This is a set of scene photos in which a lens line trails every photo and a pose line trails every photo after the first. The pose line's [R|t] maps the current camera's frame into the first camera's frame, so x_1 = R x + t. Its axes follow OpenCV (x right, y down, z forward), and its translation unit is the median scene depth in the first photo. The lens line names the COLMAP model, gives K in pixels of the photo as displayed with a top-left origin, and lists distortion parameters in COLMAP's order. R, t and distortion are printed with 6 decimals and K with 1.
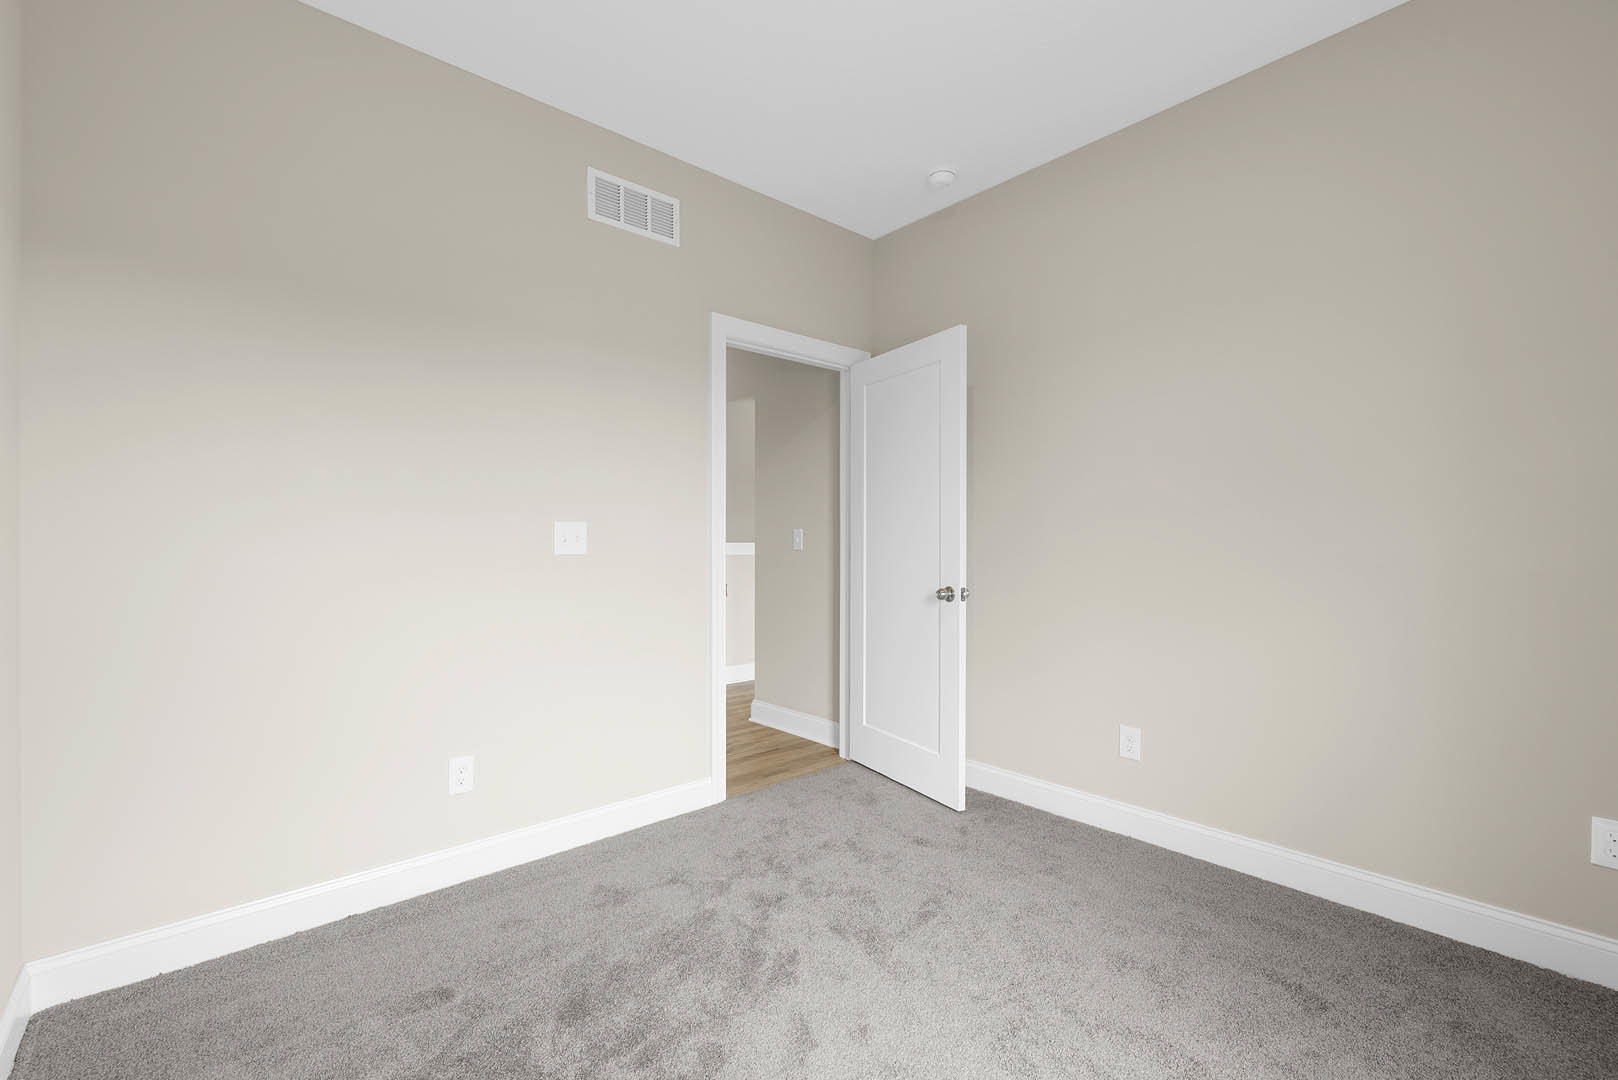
lens RADIAL K [[693.2, 0, 806.0], [0, 693.2, 539.6], [0, 0, 1]] dist [-0.000621, -0.000153]
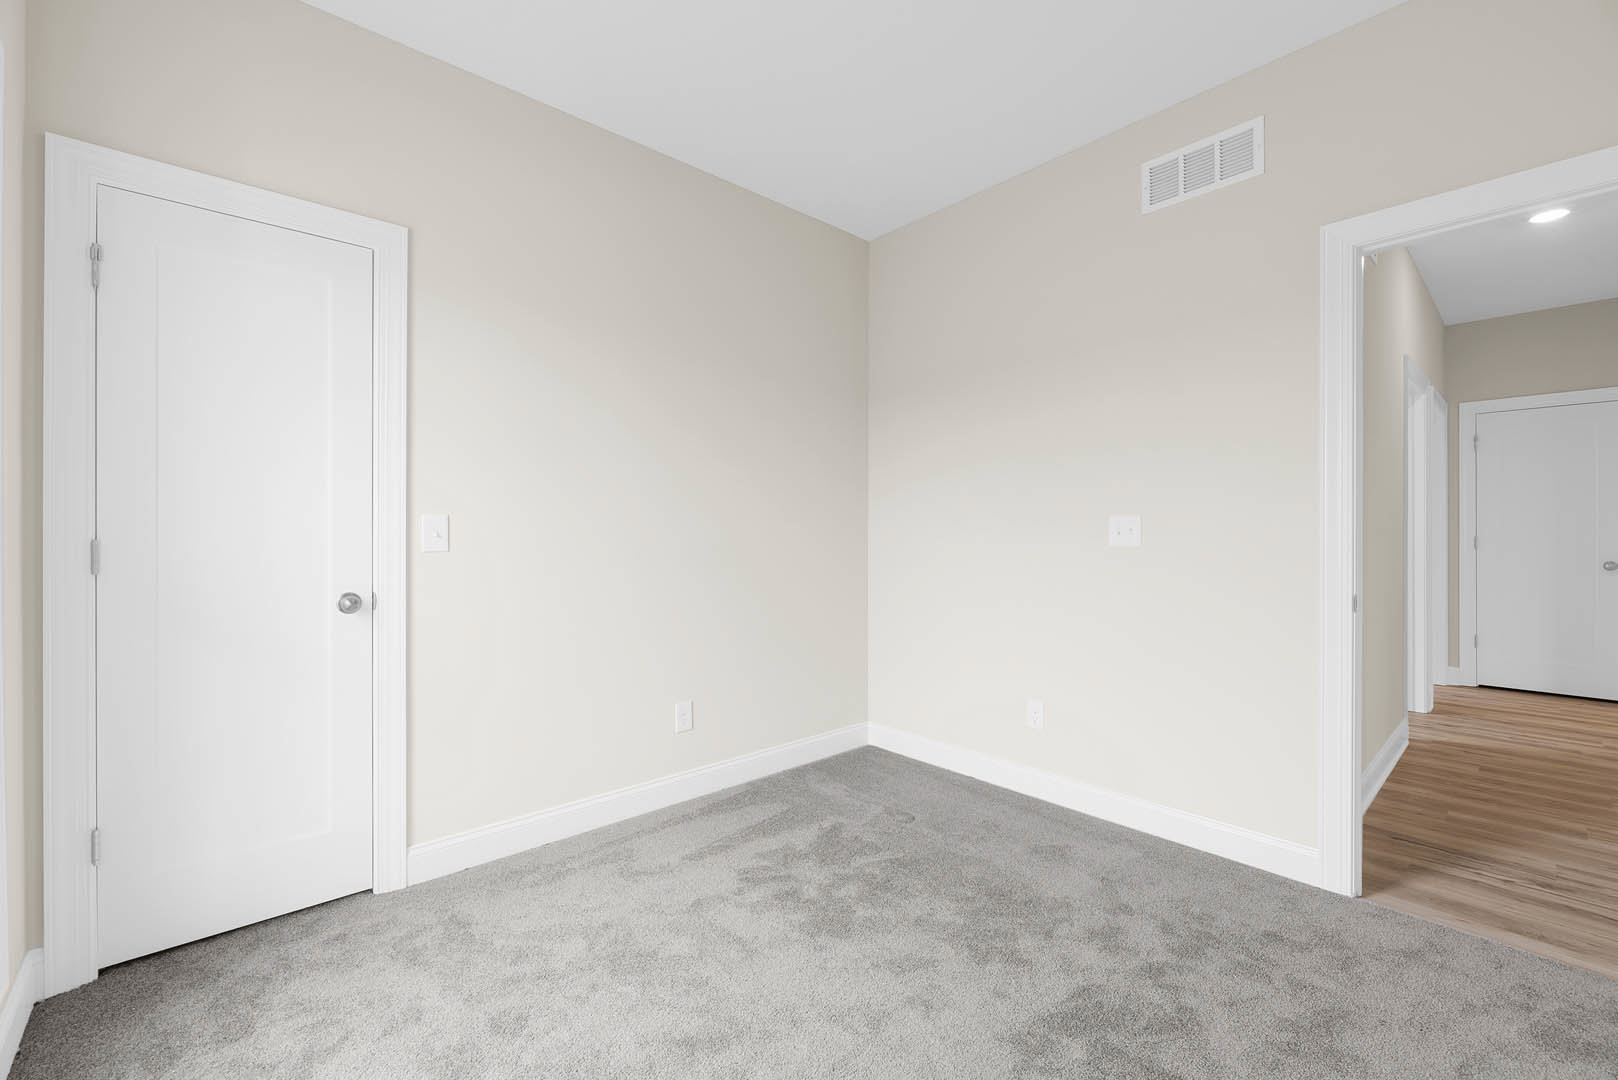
lens RADIAL K [[670.3, 0, 809.0], [0, 670.3, 540.0], [0, 0, 1]] dist [-0.000087, 0.000168]
pose [[0.002055, 0.008597, -0.999961, 0.683749], [-0.003329, 0.999958, 0.008590, 0.004018], [0.999992, 0.003311, 0.002084, 0.525252]]
